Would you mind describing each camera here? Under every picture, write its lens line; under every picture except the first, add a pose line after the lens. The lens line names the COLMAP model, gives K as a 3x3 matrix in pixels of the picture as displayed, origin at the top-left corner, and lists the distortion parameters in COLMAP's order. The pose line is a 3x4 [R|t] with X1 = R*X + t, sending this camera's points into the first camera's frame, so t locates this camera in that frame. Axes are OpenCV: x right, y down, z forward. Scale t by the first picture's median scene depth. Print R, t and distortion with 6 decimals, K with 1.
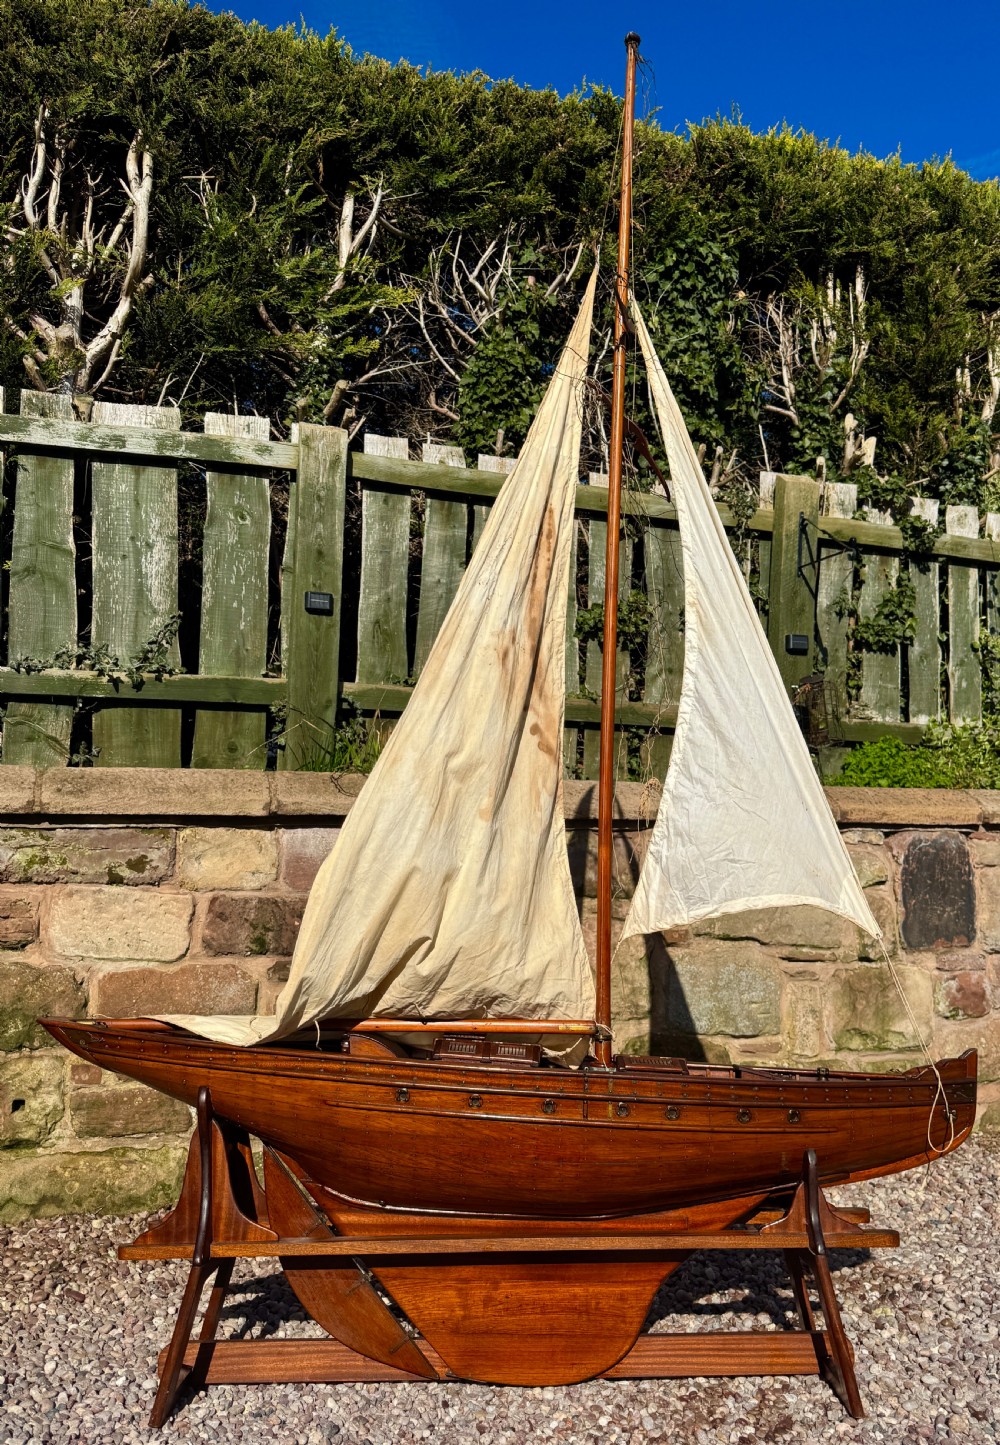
lens RADIAL K [[1145.0, 0, 521.0], [0, 1145.0, 787.7], [0, 0, 1]] dist [0.036393, -0.002720]
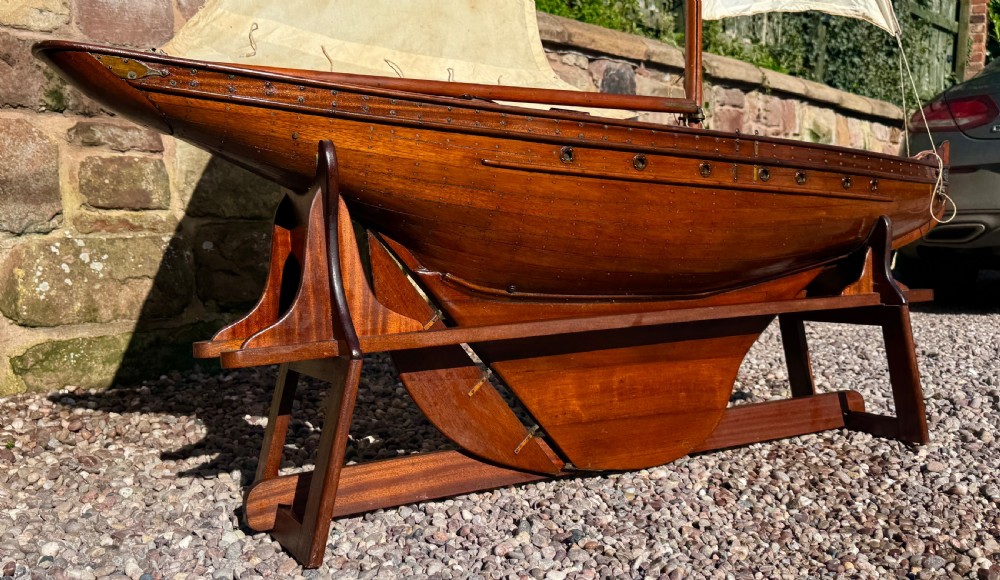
lens RADIAL K [[949.4, 0, 485.1], [0, 949.4, 273.7], [0, 0, 1]] dist [-0.003222, 0.000000]
pose [[0.872021, -0.031089, 0.488481, -0.224737], [-0.039769, 0.990181, 0.134014, 0.119081], [-0.487851, -0.136289, 0.862222, 0.187719]]
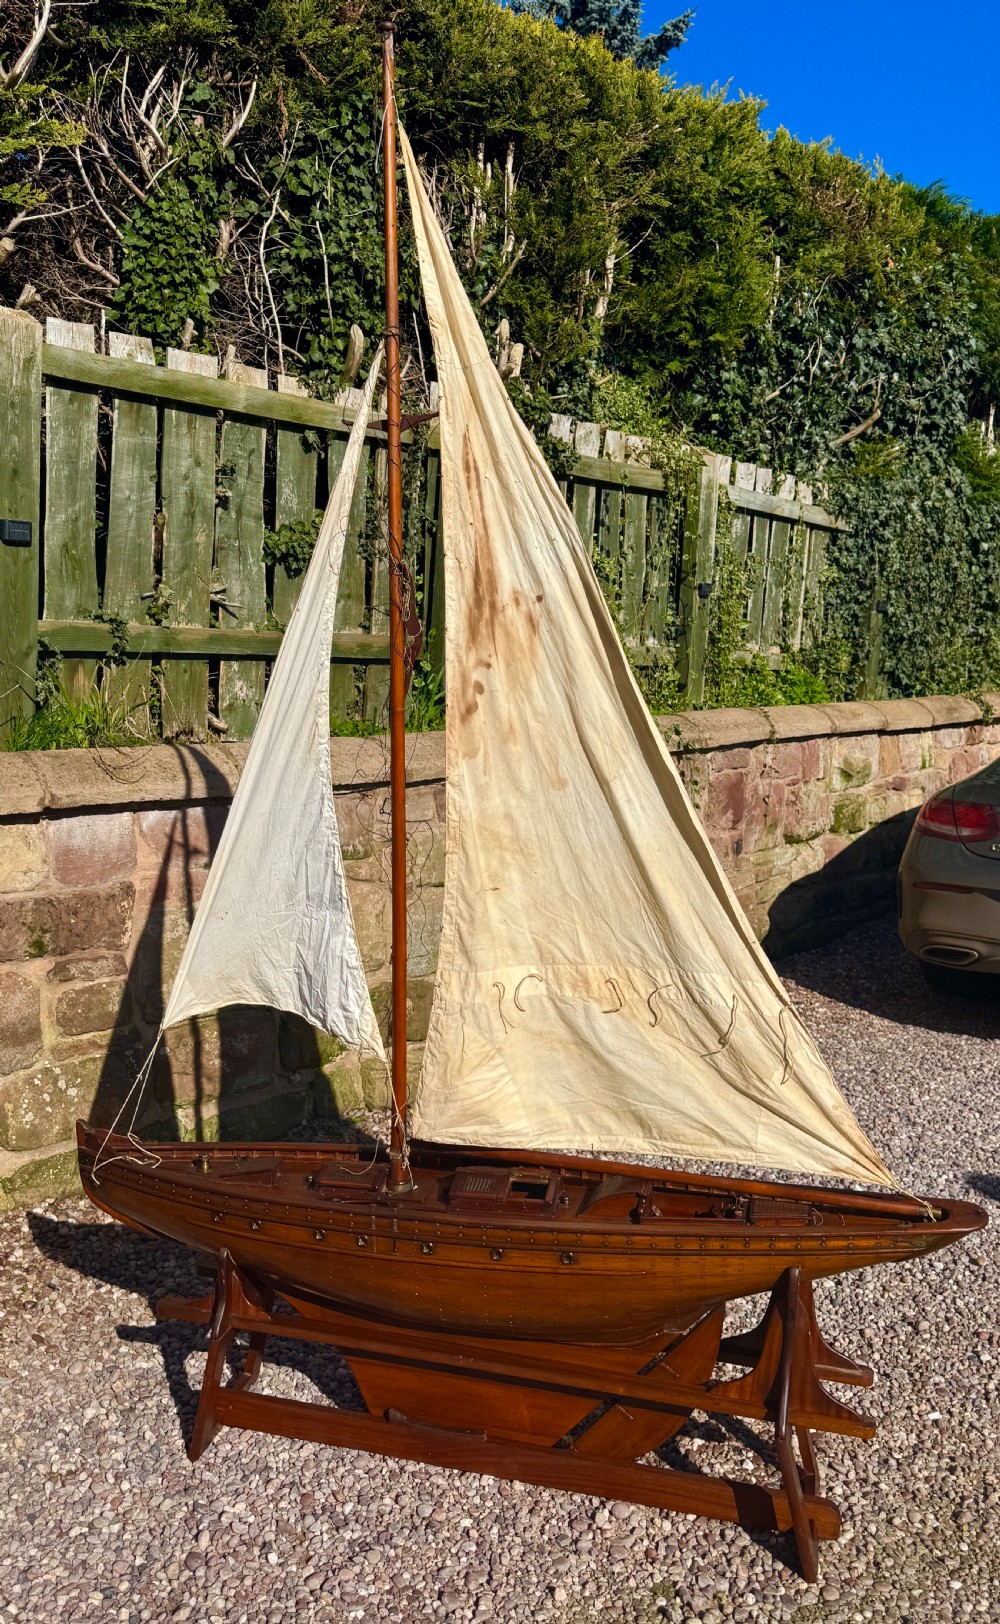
lens RADIAL K [[1414.6, 0, 473.3], [0, 1414.6, 806.3], [0, 0, 1]] dist [0.071413, -0.058453]
pose [[0.882311, -0.040319, 0.468936, -0.345673], [-0.058531, 0.979191, 0.194317, -0.169636], [-0.467013, -0.198896, 0.861591, -0.110867]]
